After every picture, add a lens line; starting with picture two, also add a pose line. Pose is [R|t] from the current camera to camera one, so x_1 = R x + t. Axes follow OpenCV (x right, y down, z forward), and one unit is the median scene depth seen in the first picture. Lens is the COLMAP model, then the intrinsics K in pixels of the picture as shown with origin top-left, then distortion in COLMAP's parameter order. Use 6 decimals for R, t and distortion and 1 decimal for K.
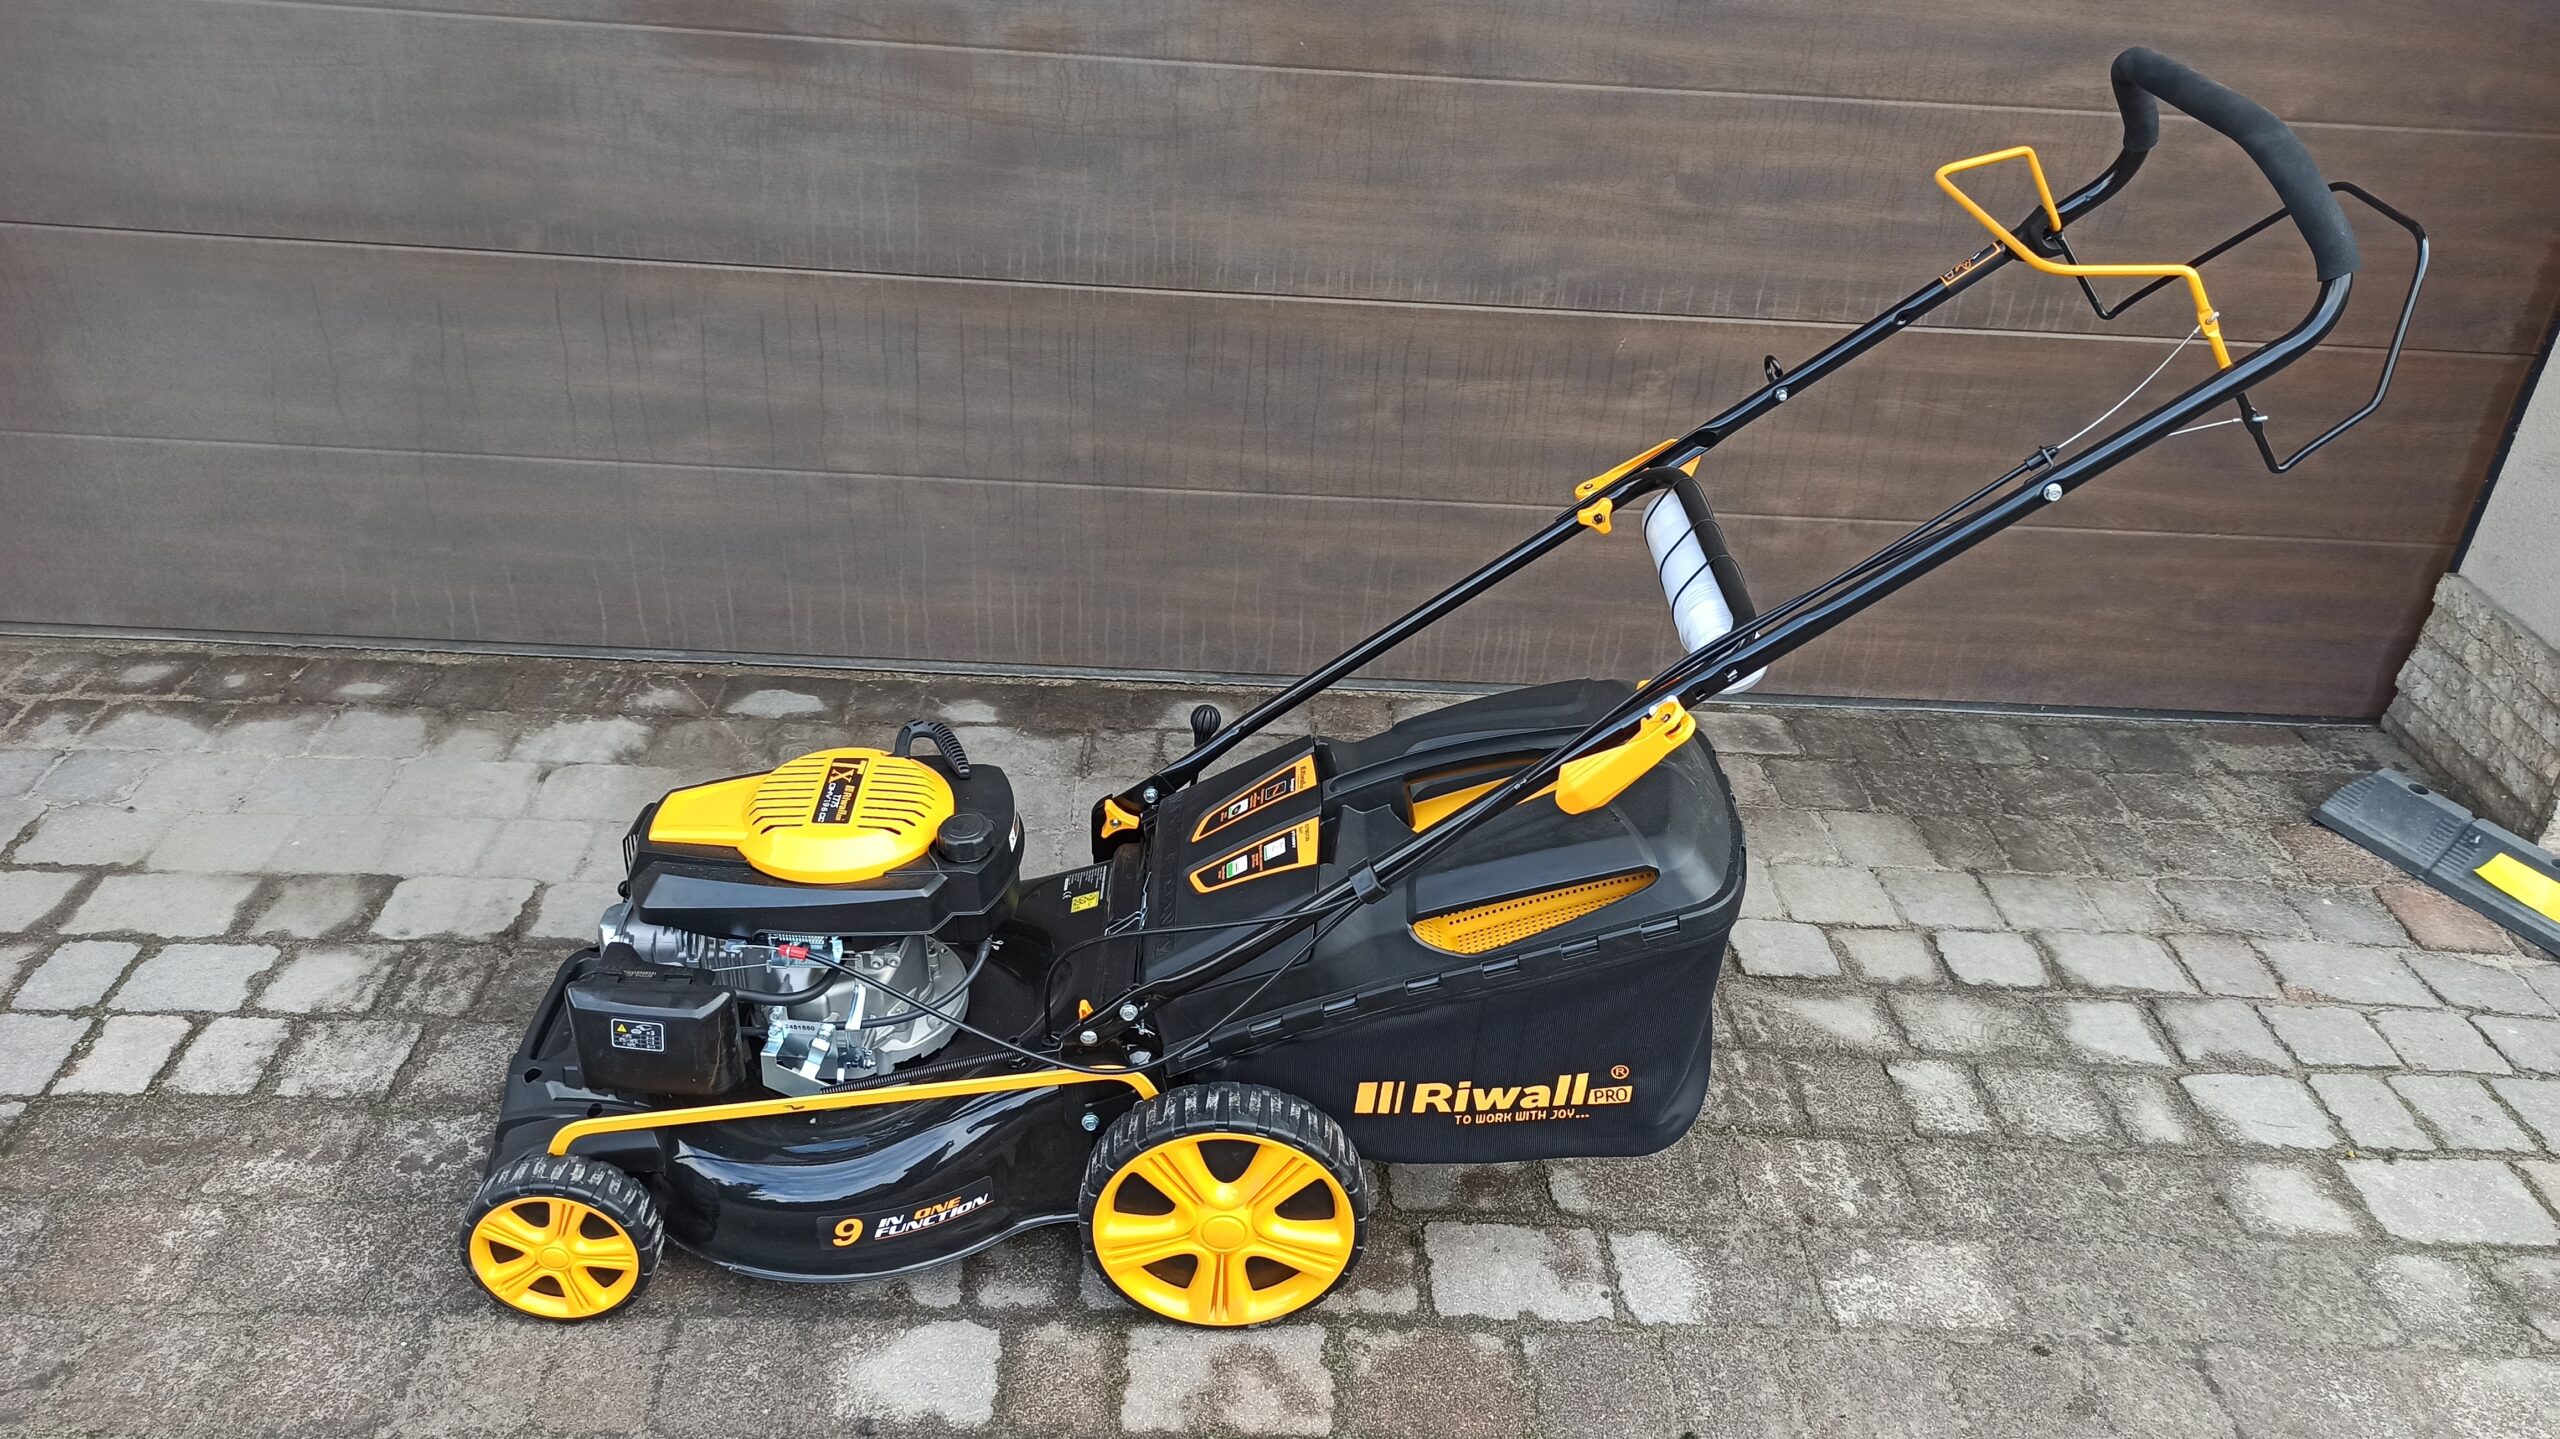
lens RADIAL K [[1886.6, 0, 1275.8], [0, 1886.6, 708.7], [0, 0, 1]] dist [0.063568, -0.067237]
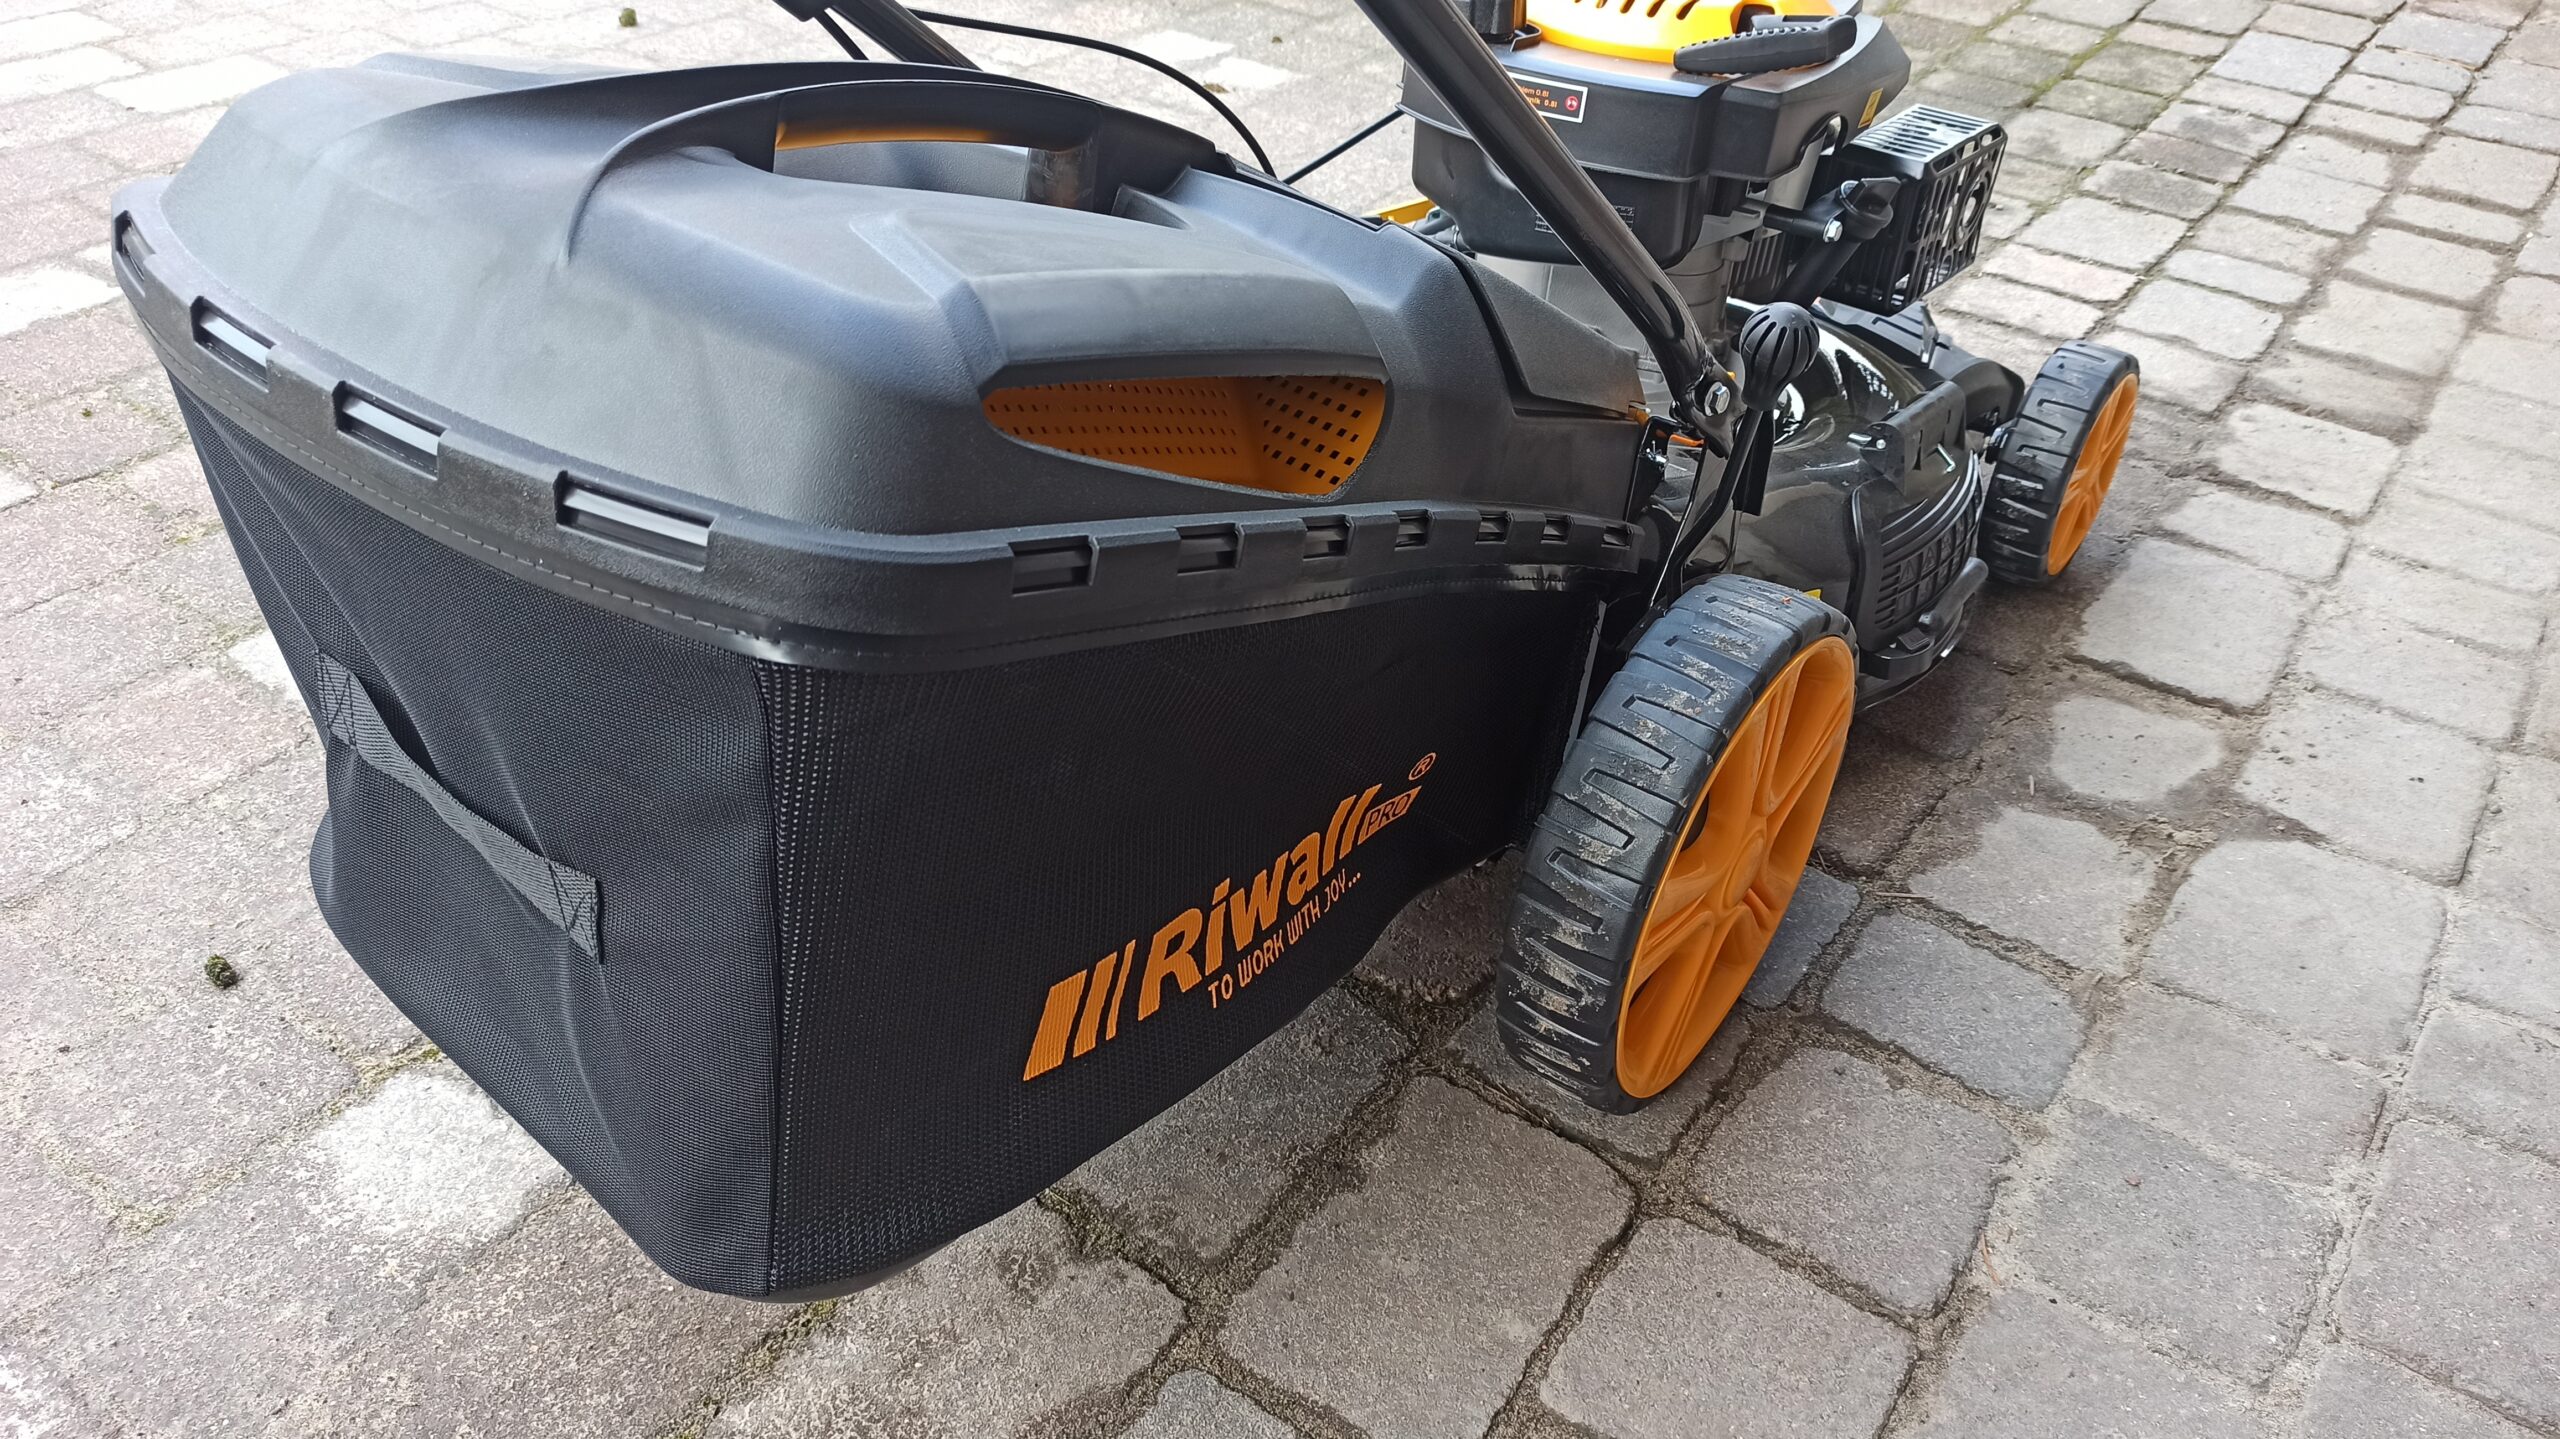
lens RADIAL K [[1883.3, 0, 1280.0], [0, 1883.3, 719.5], [0, 0, 1]] dist [0.060267, -0.062885]
pose [[-0.612708, 0.400251, -0.681460, 0.264157], [-0.456195, 0.524992, 0.718519, -0.151343], [0.645349, 0.751121, -0.139074, 0.845168]]
